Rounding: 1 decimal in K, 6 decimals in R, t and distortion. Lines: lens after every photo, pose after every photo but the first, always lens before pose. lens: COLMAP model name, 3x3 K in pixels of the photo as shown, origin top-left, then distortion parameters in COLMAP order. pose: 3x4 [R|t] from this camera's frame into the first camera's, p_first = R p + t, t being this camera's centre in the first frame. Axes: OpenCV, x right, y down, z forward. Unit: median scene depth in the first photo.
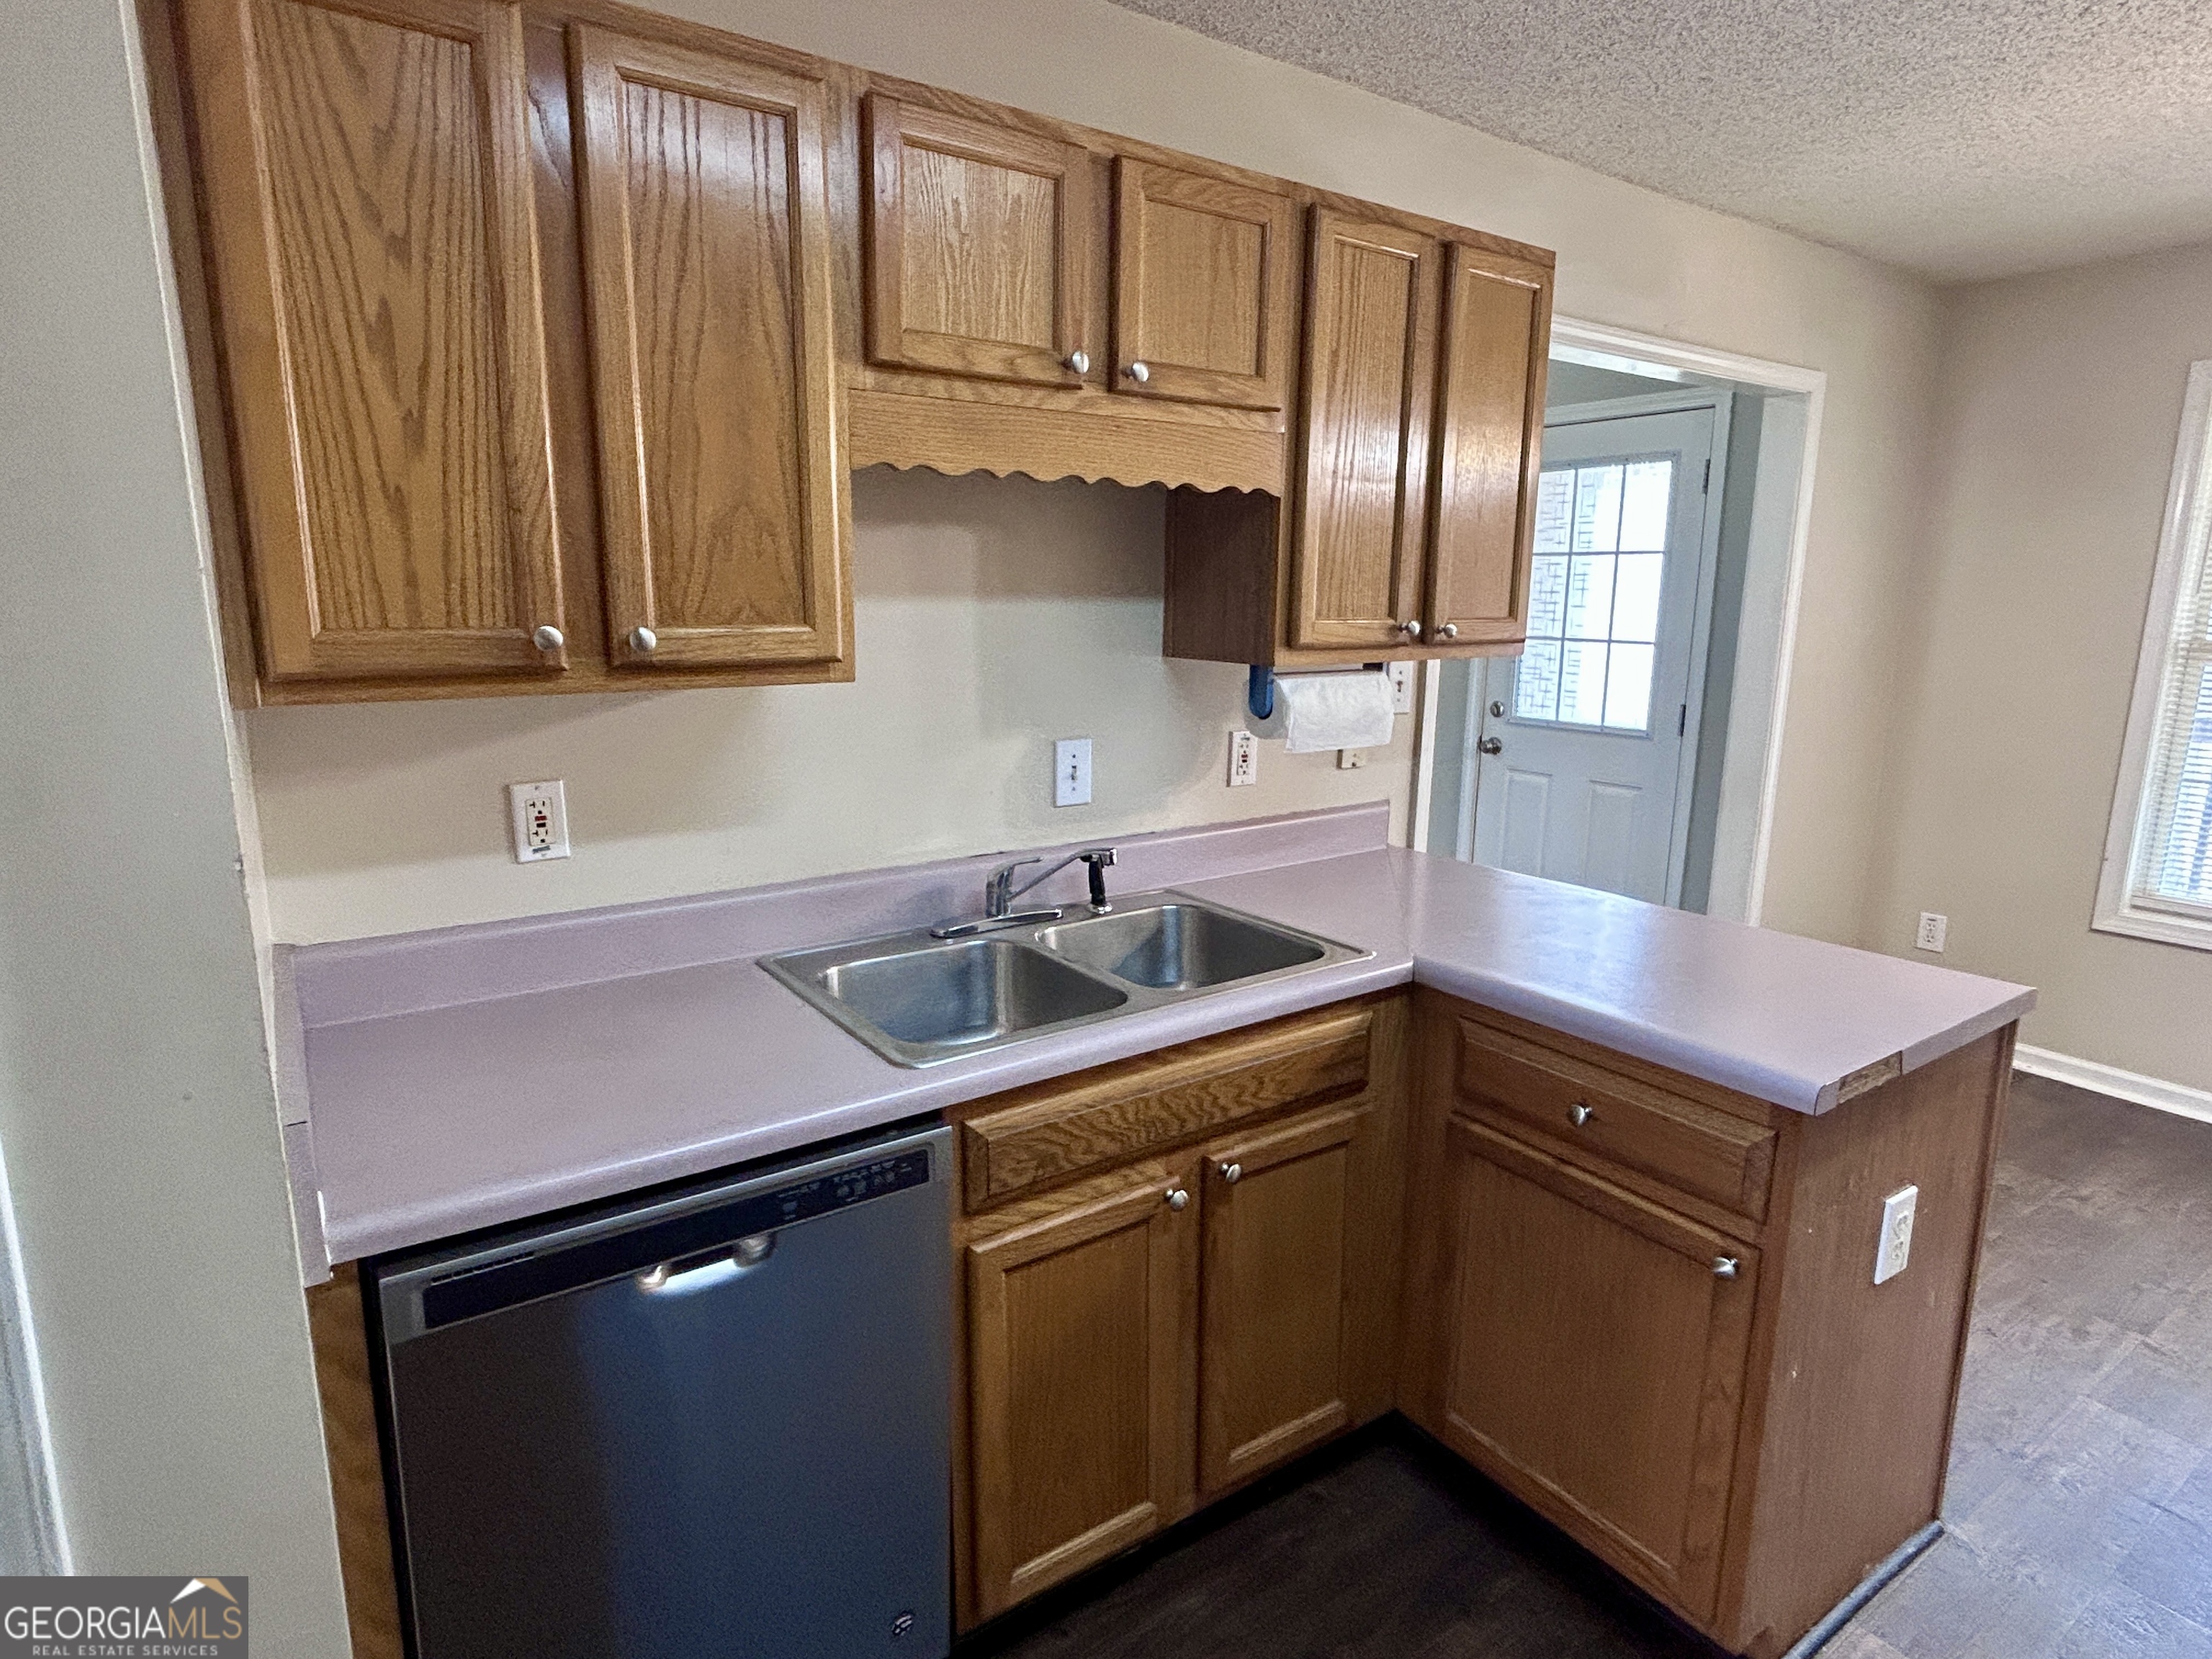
lens RADIAL K [[1197.3, 0, 1106.0], [0, 1197.3, 829.5], [0, 0, 1]] dist [0.015389, -0.015203]
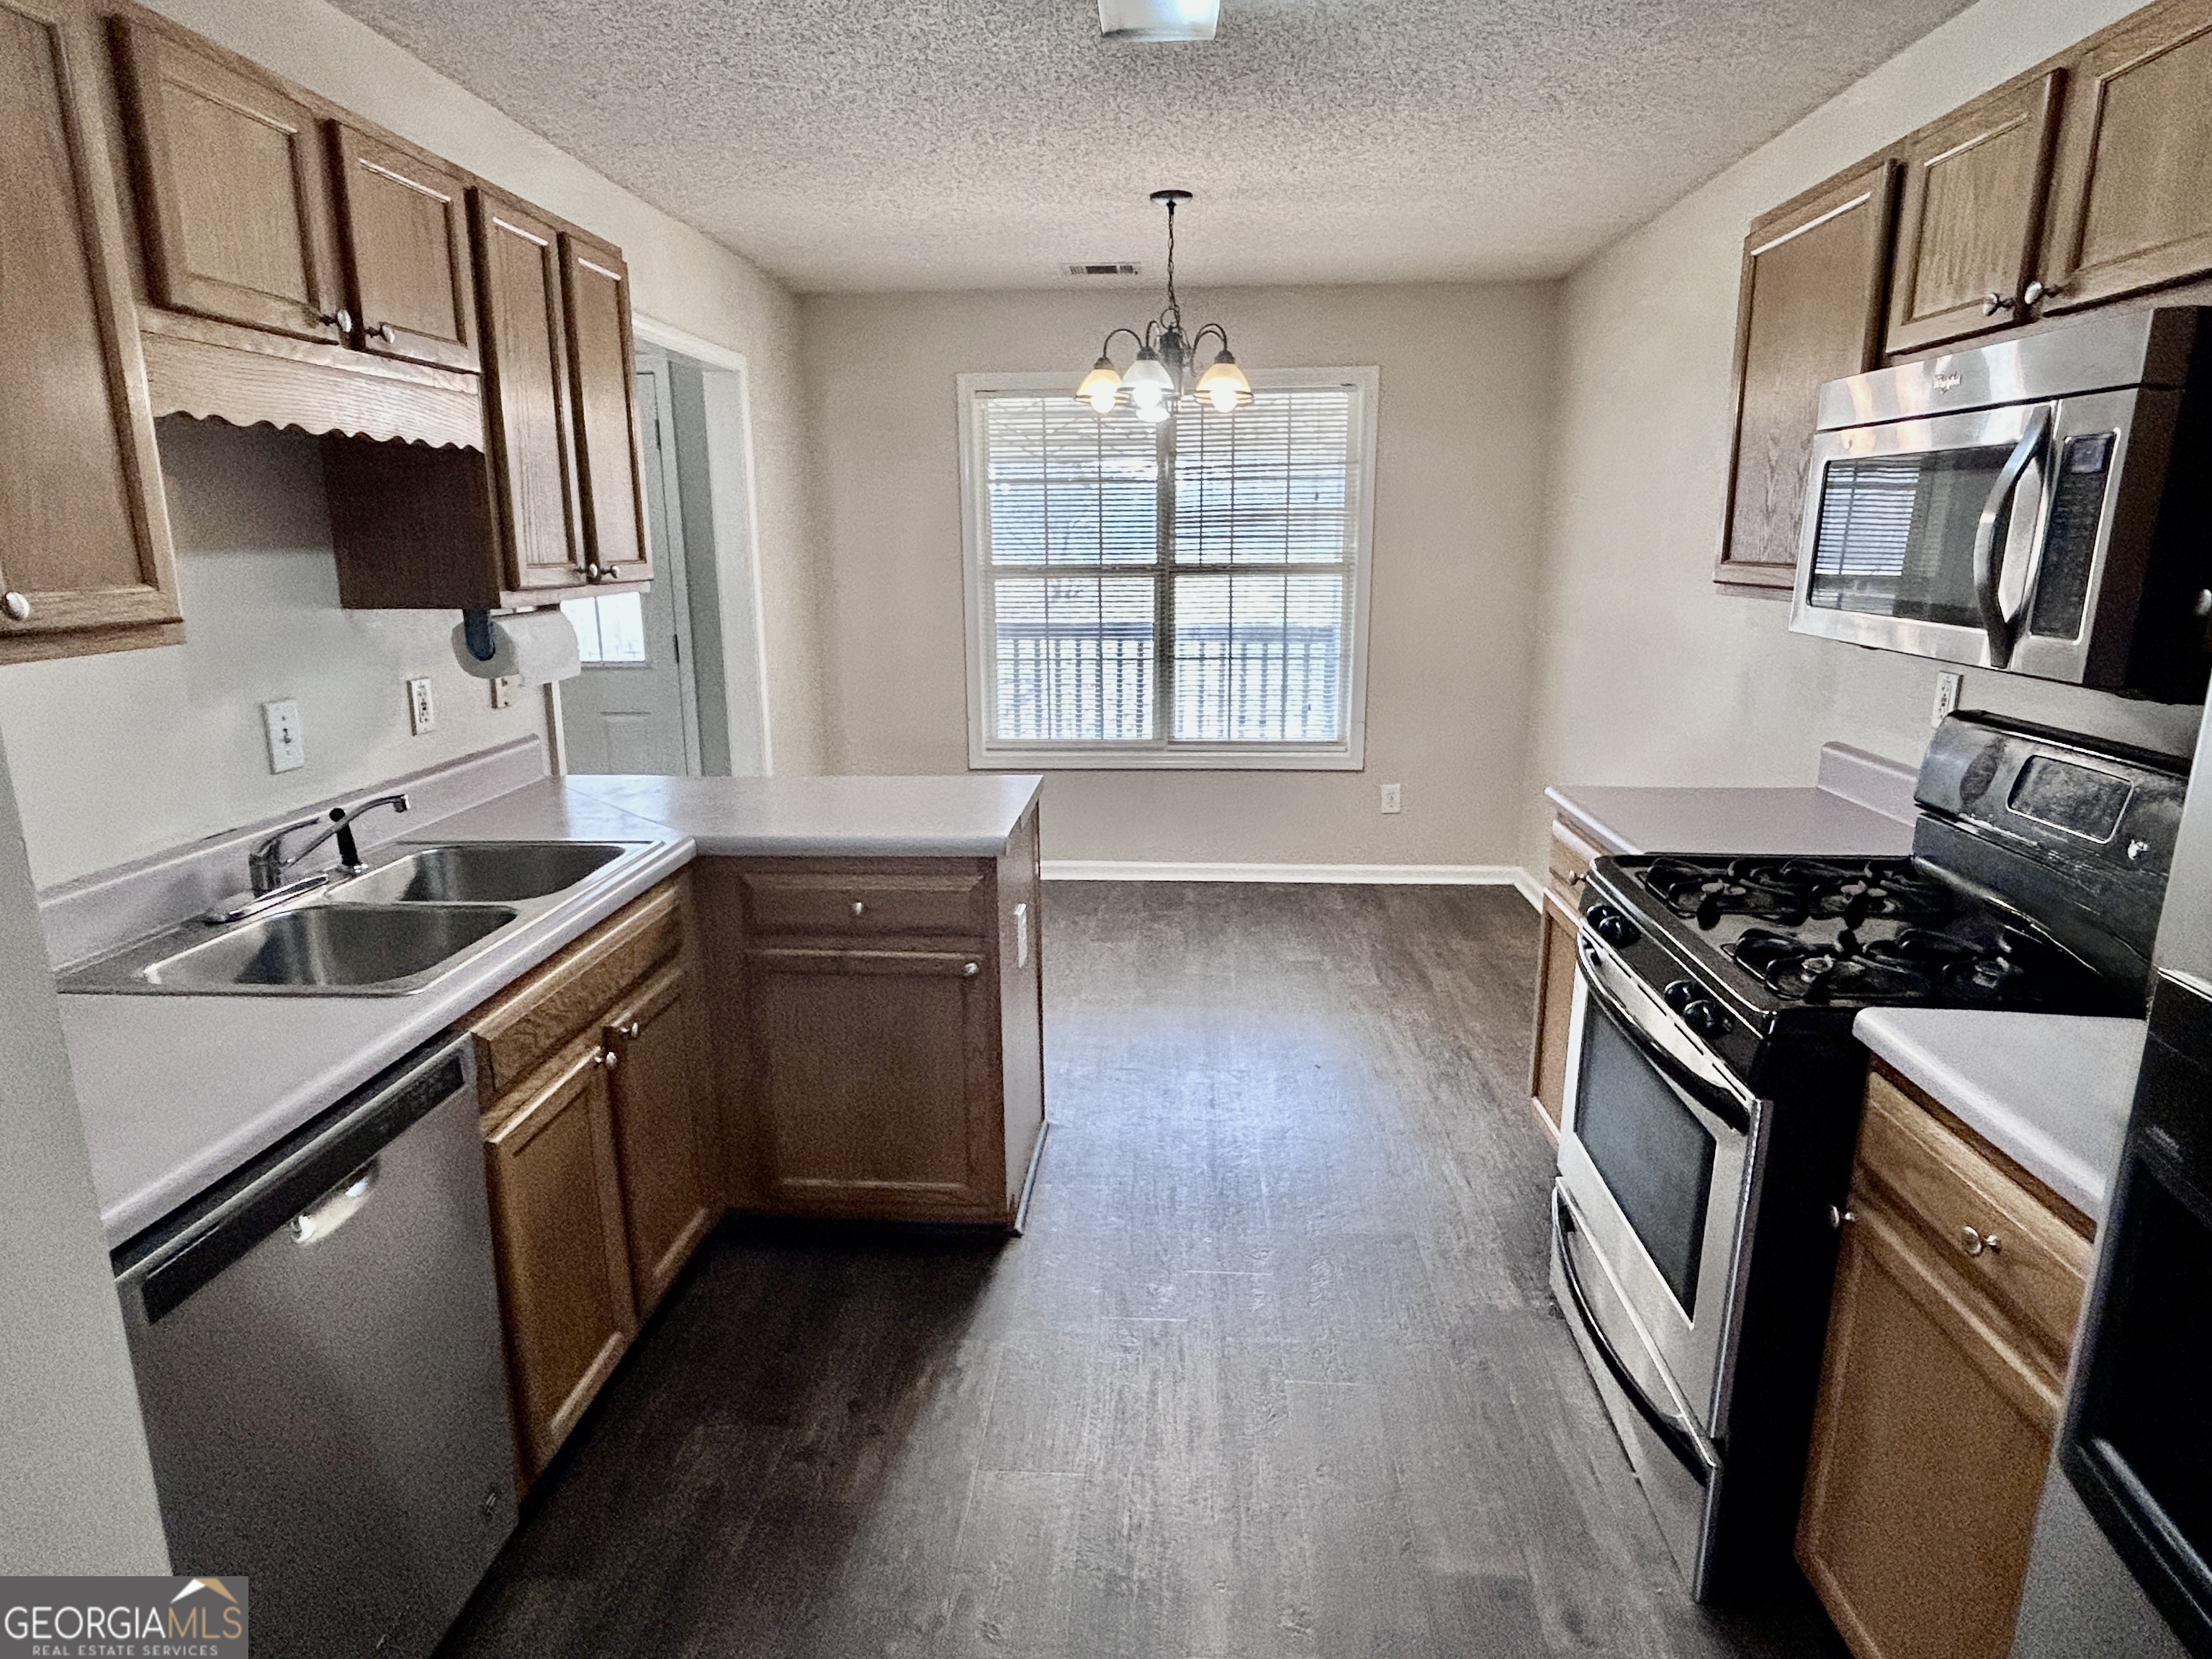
lens RADIAL K [[1271.1, 0, 1106.0], [0, 1271.1, 829.5], [0, 0, 1]] dist [0.002399, -0.000334]
pose [[0.616793, -0.189538, 0.763964, -0.450727], [0.164215, 0.980204, 0.110607, 0.022711], [-0.769805, 0.057232, 0.635708, -0.149828]]
